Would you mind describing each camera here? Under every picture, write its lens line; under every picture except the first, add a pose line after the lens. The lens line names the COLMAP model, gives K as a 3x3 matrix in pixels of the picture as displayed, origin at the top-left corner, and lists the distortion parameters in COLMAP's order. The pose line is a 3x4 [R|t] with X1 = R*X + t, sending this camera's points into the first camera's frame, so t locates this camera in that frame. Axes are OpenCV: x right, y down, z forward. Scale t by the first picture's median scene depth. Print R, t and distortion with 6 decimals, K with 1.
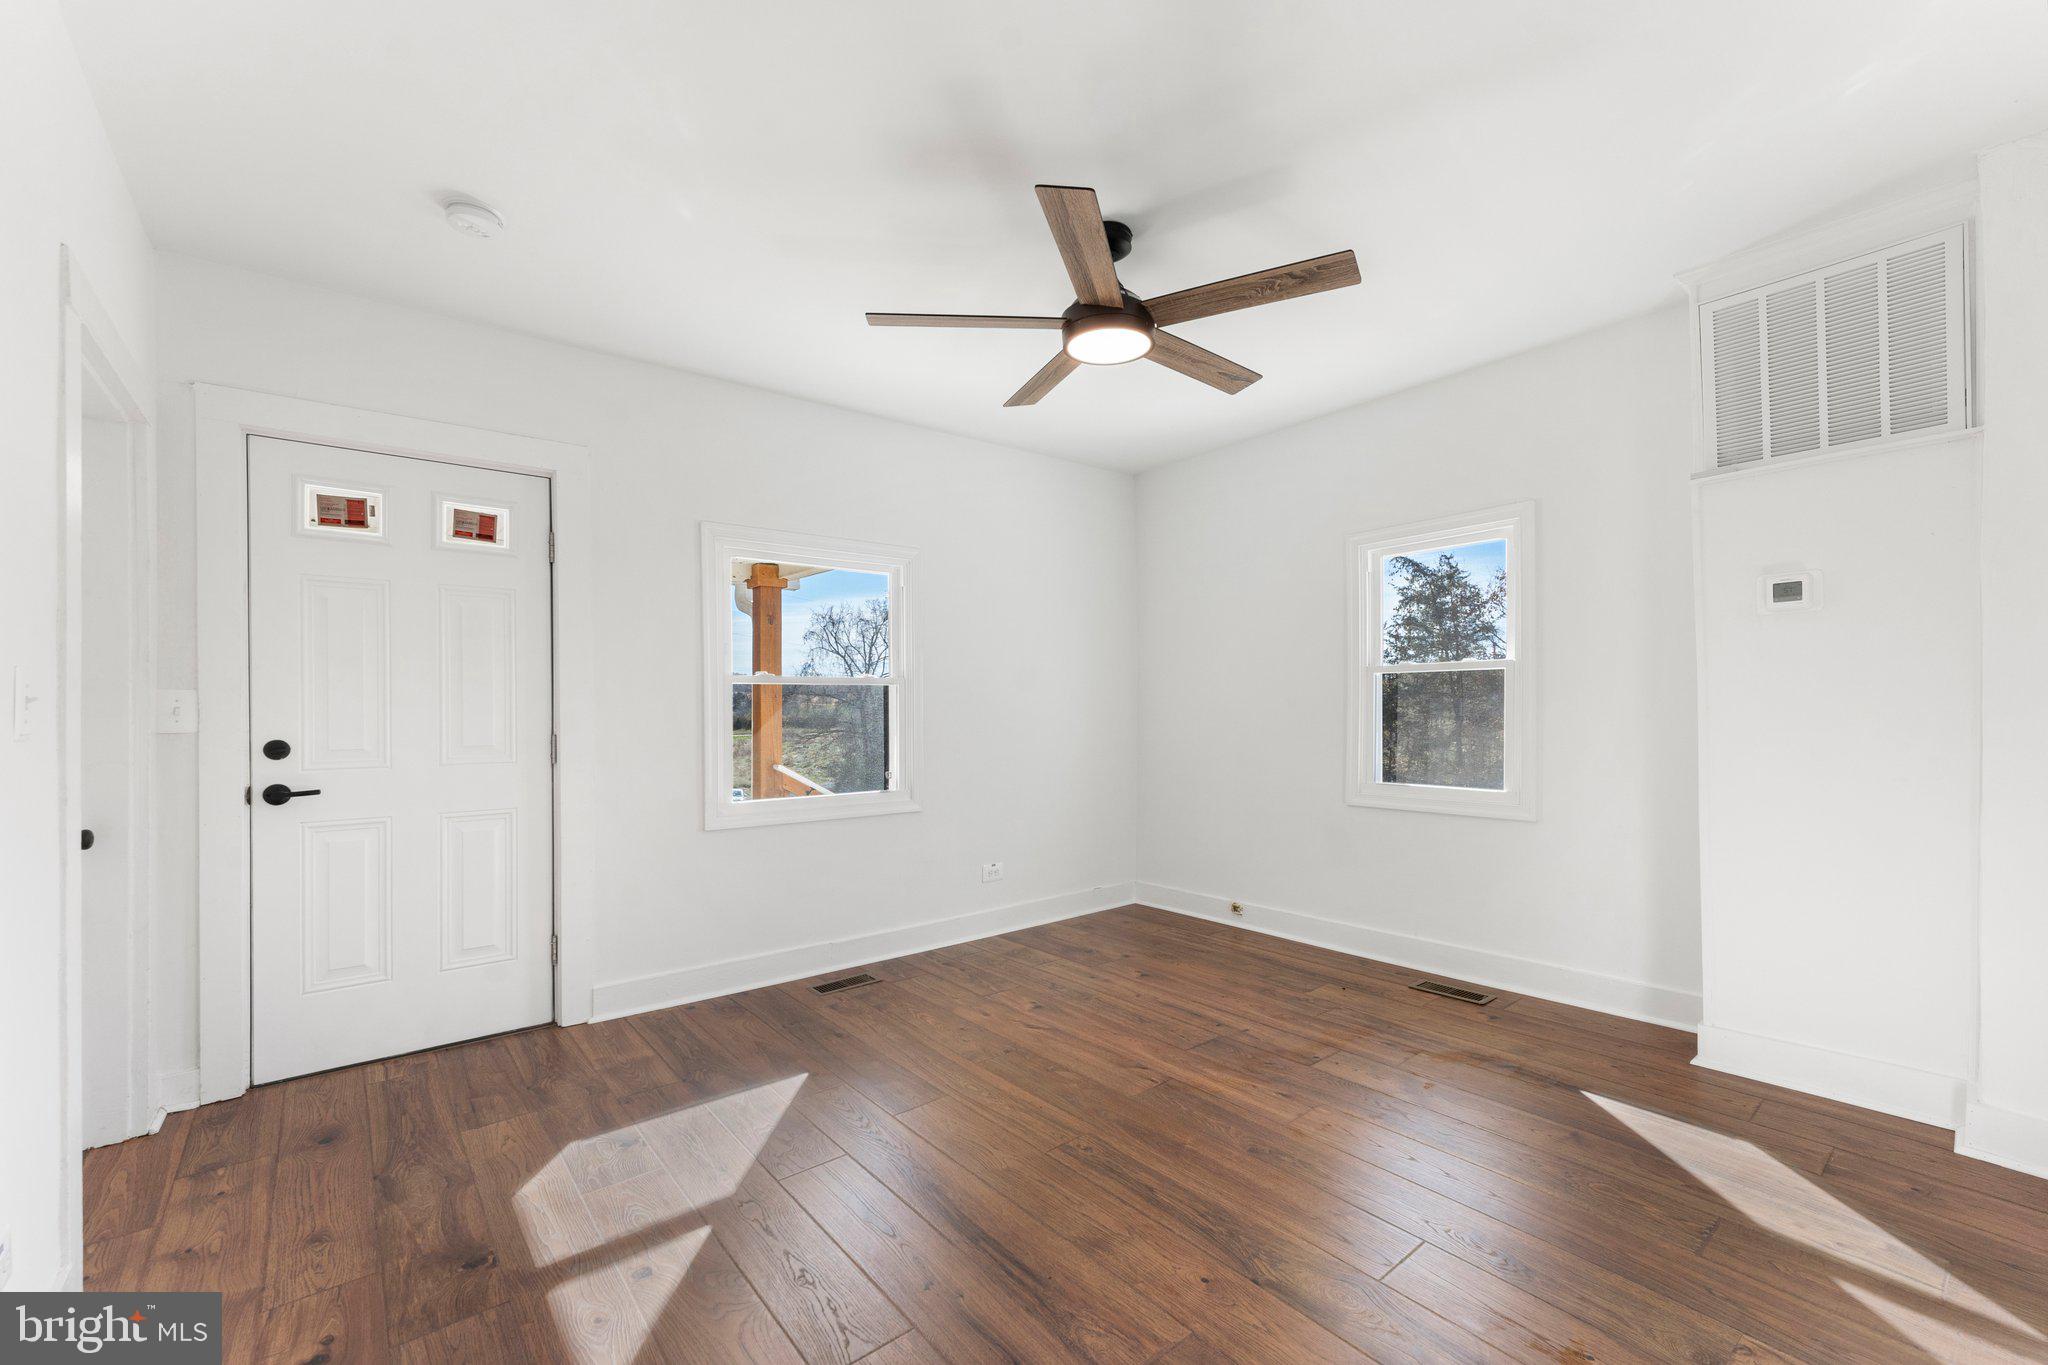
lens RADIAL K [[819.5, 0, 1021.5], [0, 819.5, 690.0], [0, 0, 1]] dist [-0.001914, 0.000000]
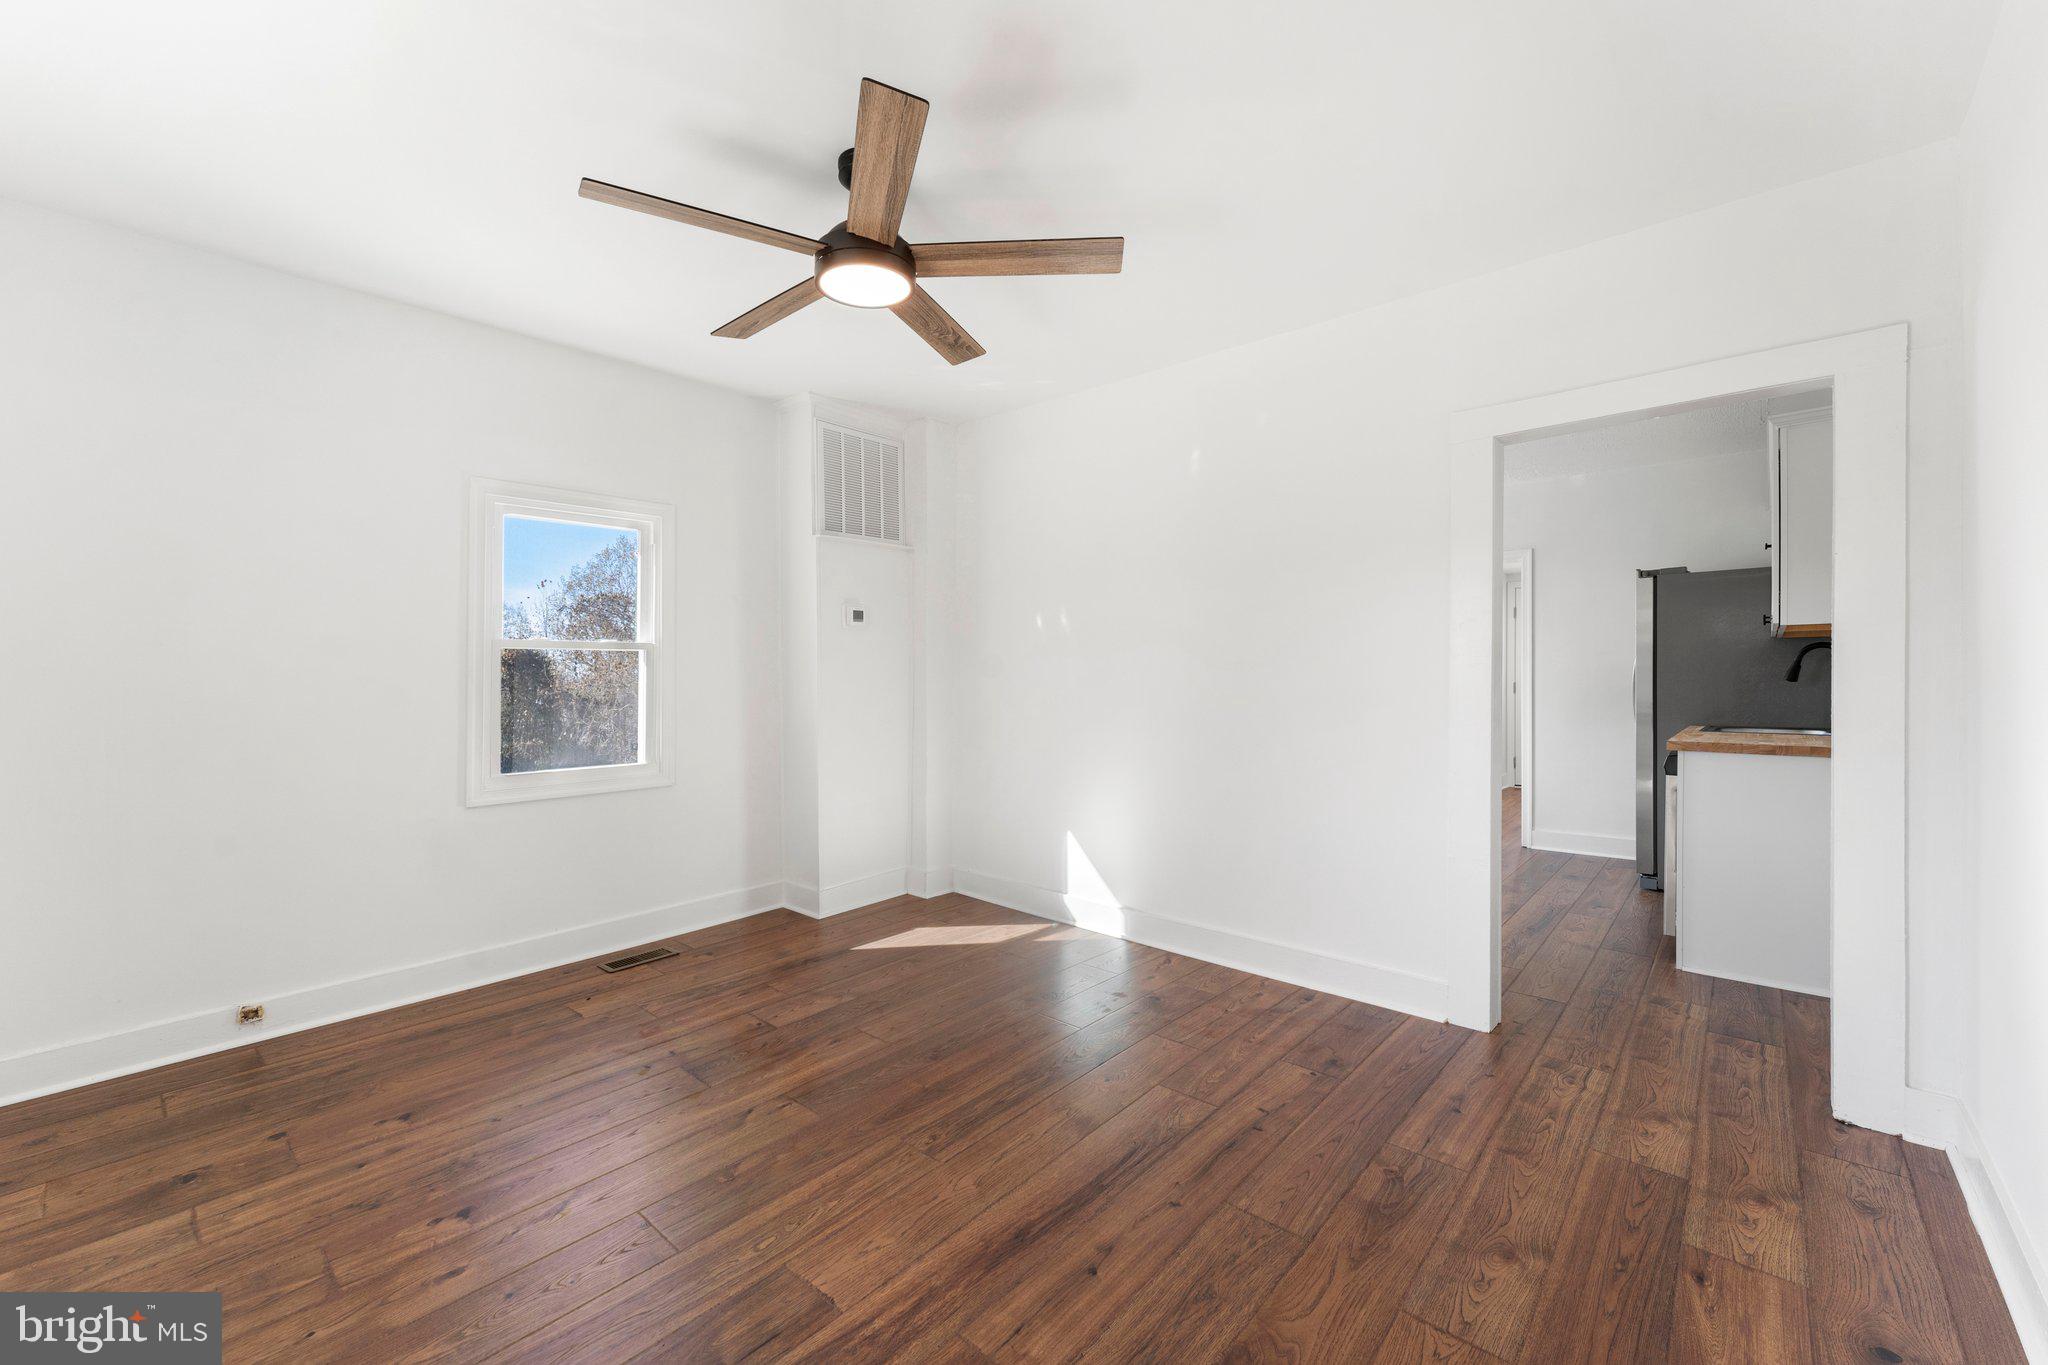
lens RADIAL K [[819.5, 0, 1019.7], [0, 819.5, 661.8], [0, 0, 1]] dist [-0.001914, 0.000000]
pose [[-0.147559, 0.024358, 0.988753, -0.588586], [-0.007643, 0.999639, -0.025767, 0.013029], [-0.989024, -0.011360, -0.147319, 0.678870]]
